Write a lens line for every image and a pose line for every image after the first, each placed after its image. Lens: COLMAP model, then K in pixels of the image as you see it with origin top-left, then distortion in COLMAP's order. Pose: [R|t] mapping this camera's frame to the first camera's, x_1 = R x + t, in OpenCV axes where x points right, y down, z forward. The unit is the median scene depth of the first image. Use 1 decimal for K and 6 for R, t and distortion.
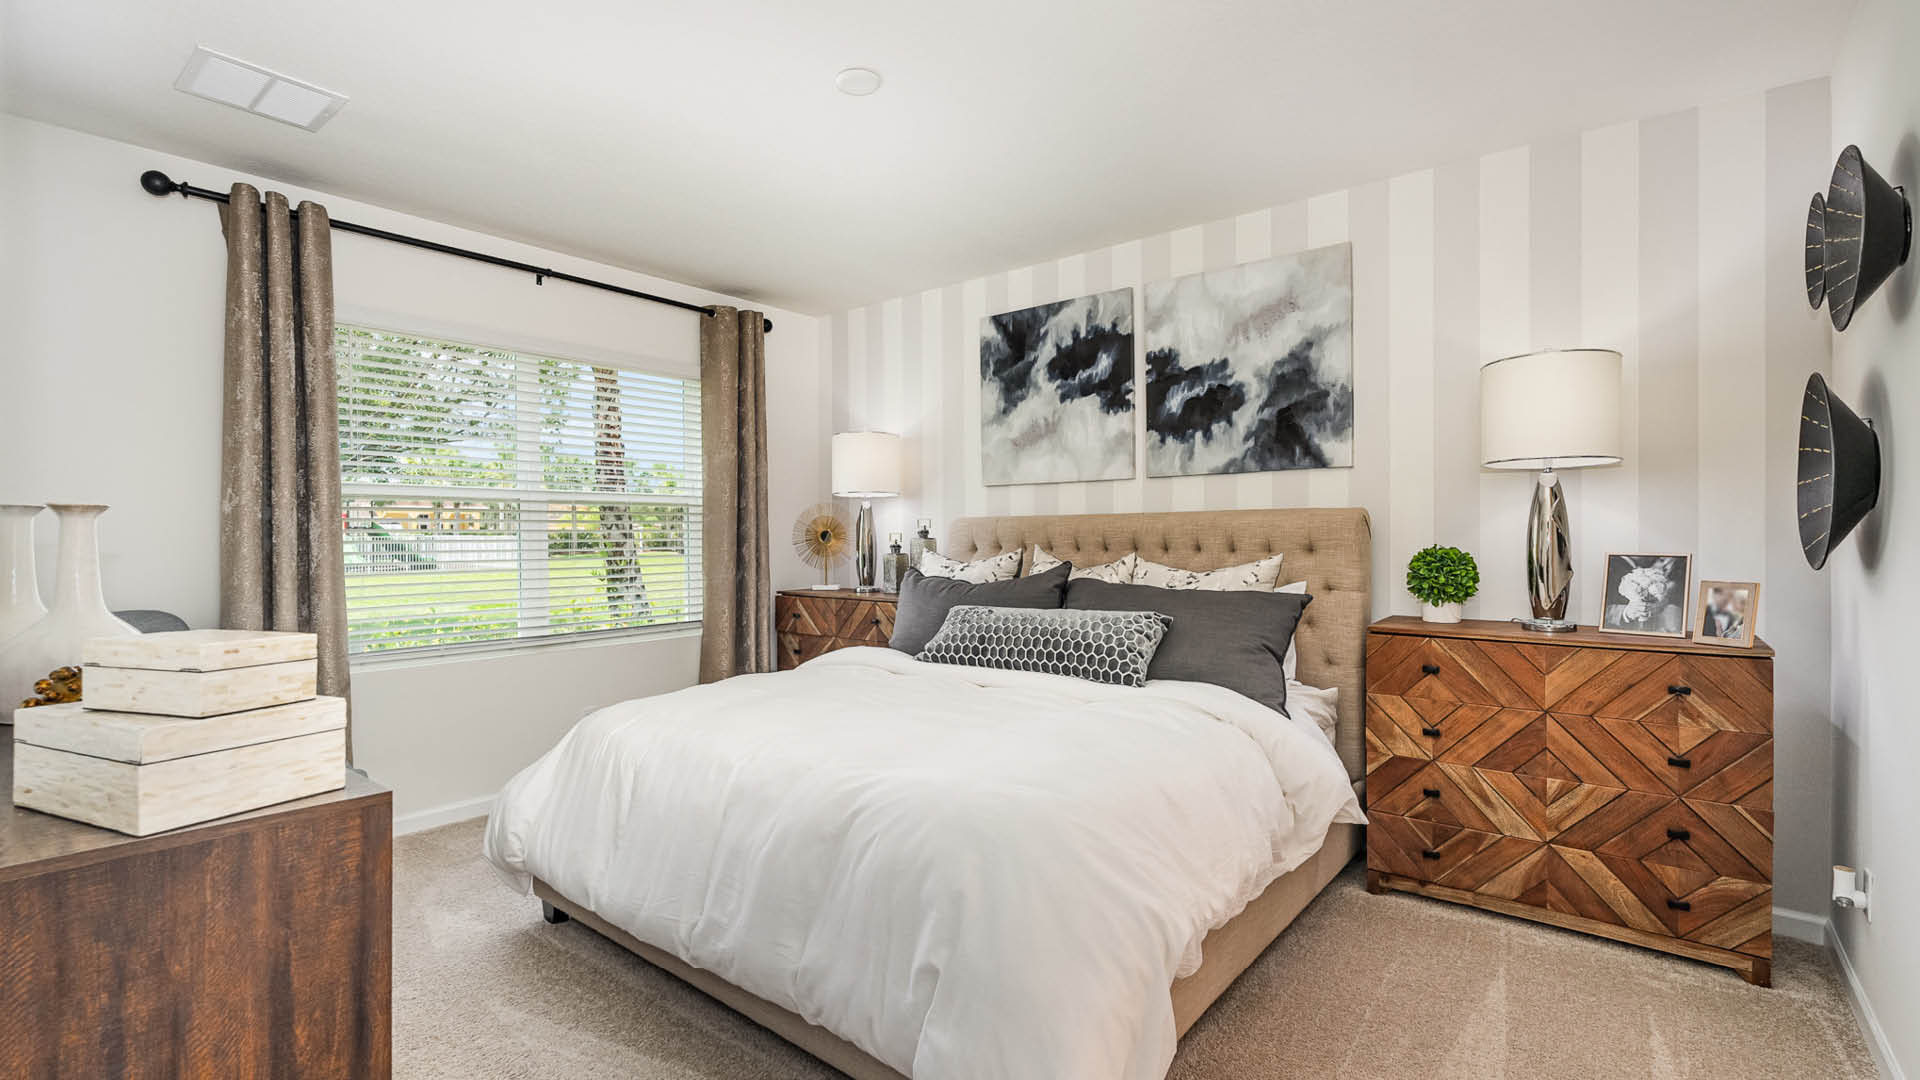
lens RADIAL K [[839.3, 0, 981.2], [0, 839.3, 531.2], [0, 0, 1]] dist [-0.002888, -0.001329]
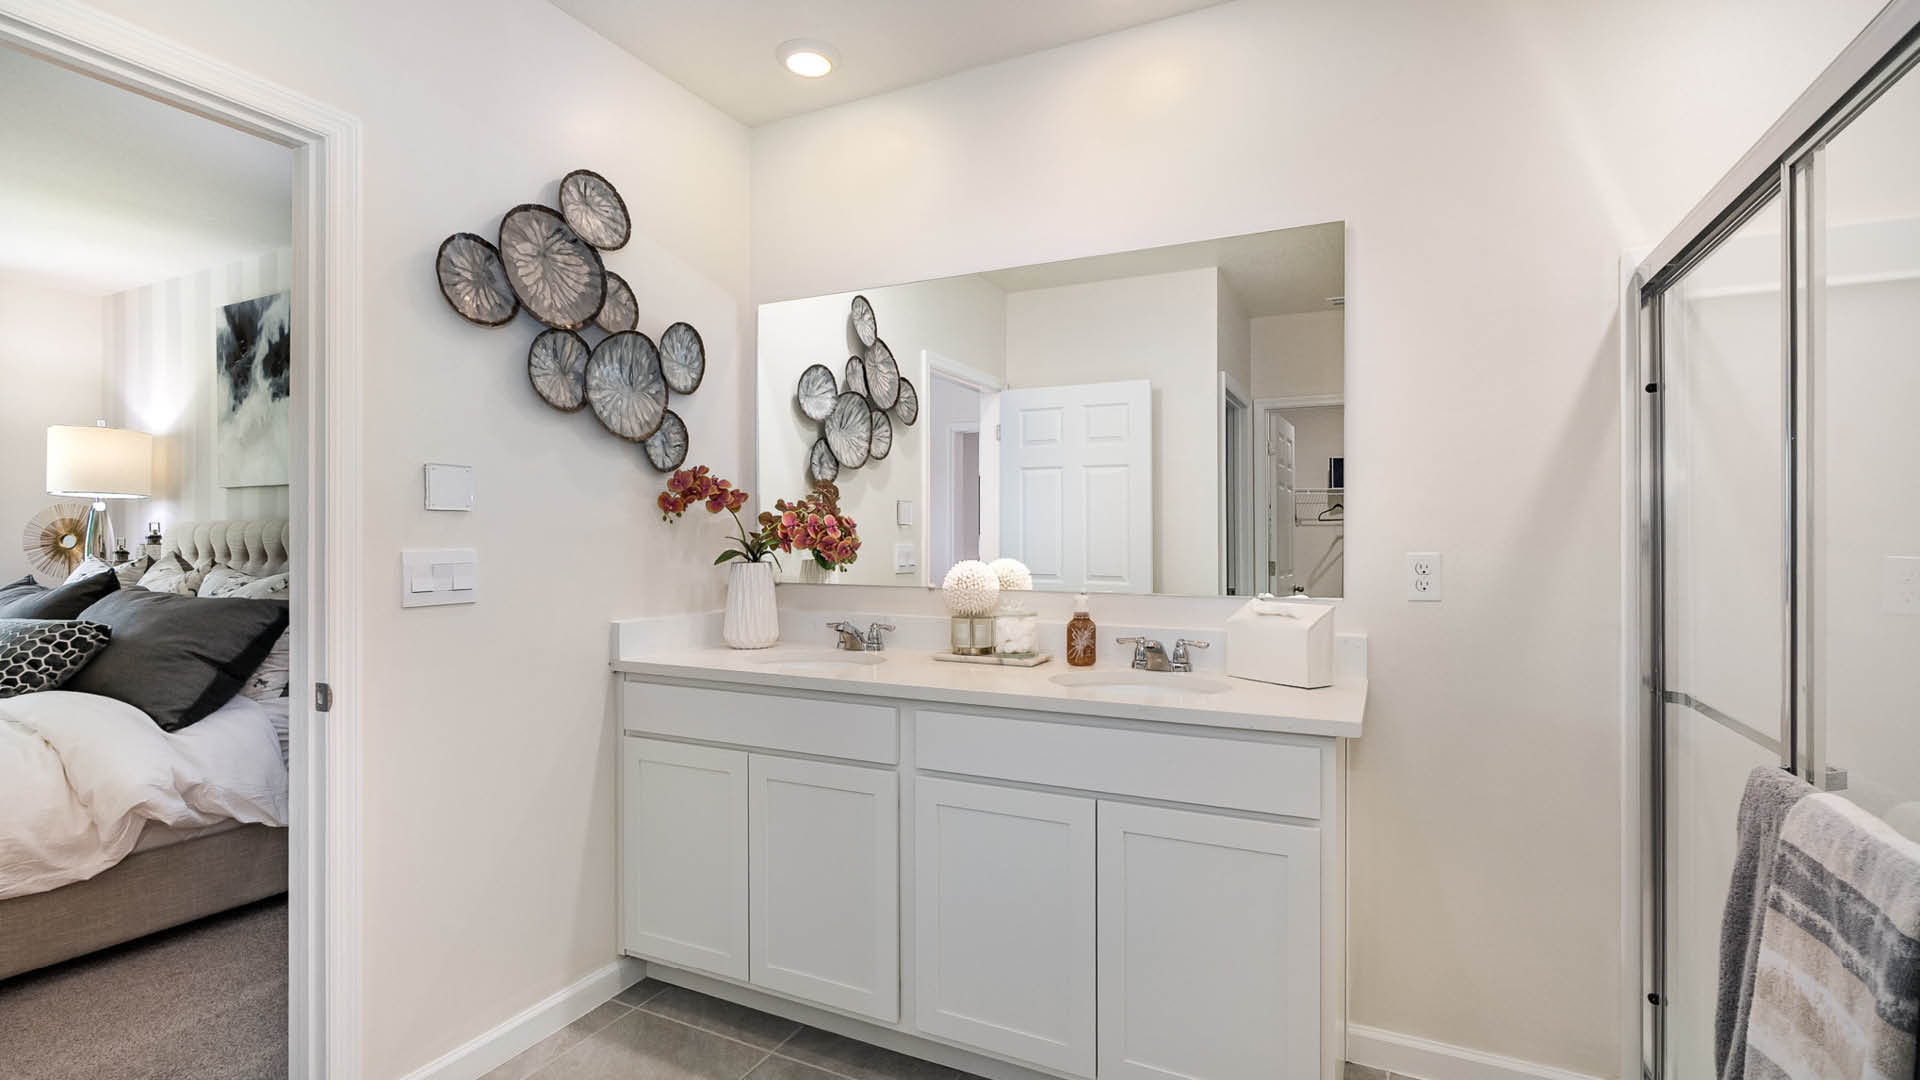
lens RADIAL K [[839.3, 0, 946.4], [0, 839.3, 541.9], [0, 0, 1]] dist [-0.002888, -0.001329]
pose [[0.970222, 0.003763, 0.242190, 0.610284], [-0.005288, 0.999970, 0.005649, -0.002657], [-0.242161, -0.006762, 0.970212, -0.110802]]
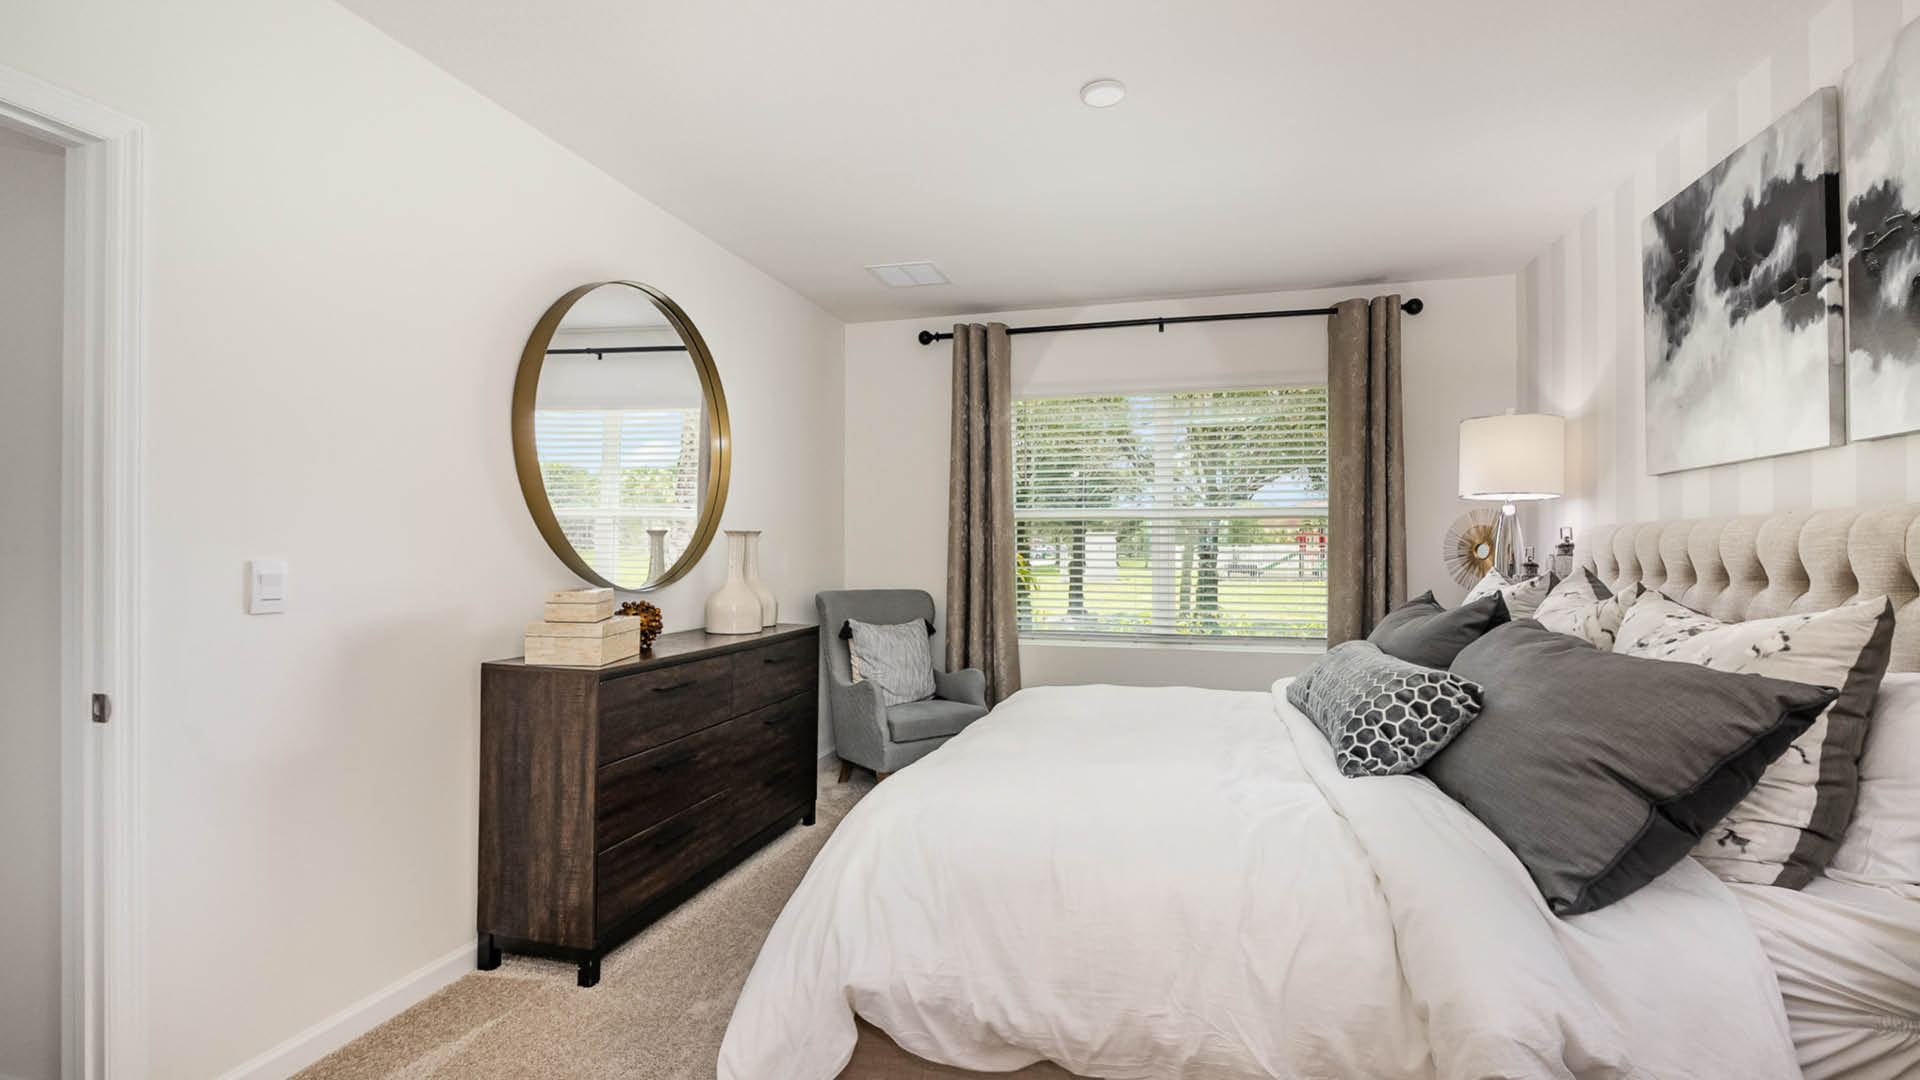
lens RADIAL K [[839.3, 0, 957.9], [0, 839.3, 538.2], [0, 0, 1]] dist [-0.002888, -0.001329]
pose [[0.400899, -0.004657, -0.916110, 0.416387], [-0.000316, 0.999986, -0.005222, -0.000897], [0.916122, 0.002383, 0.400892, 0.265755]]
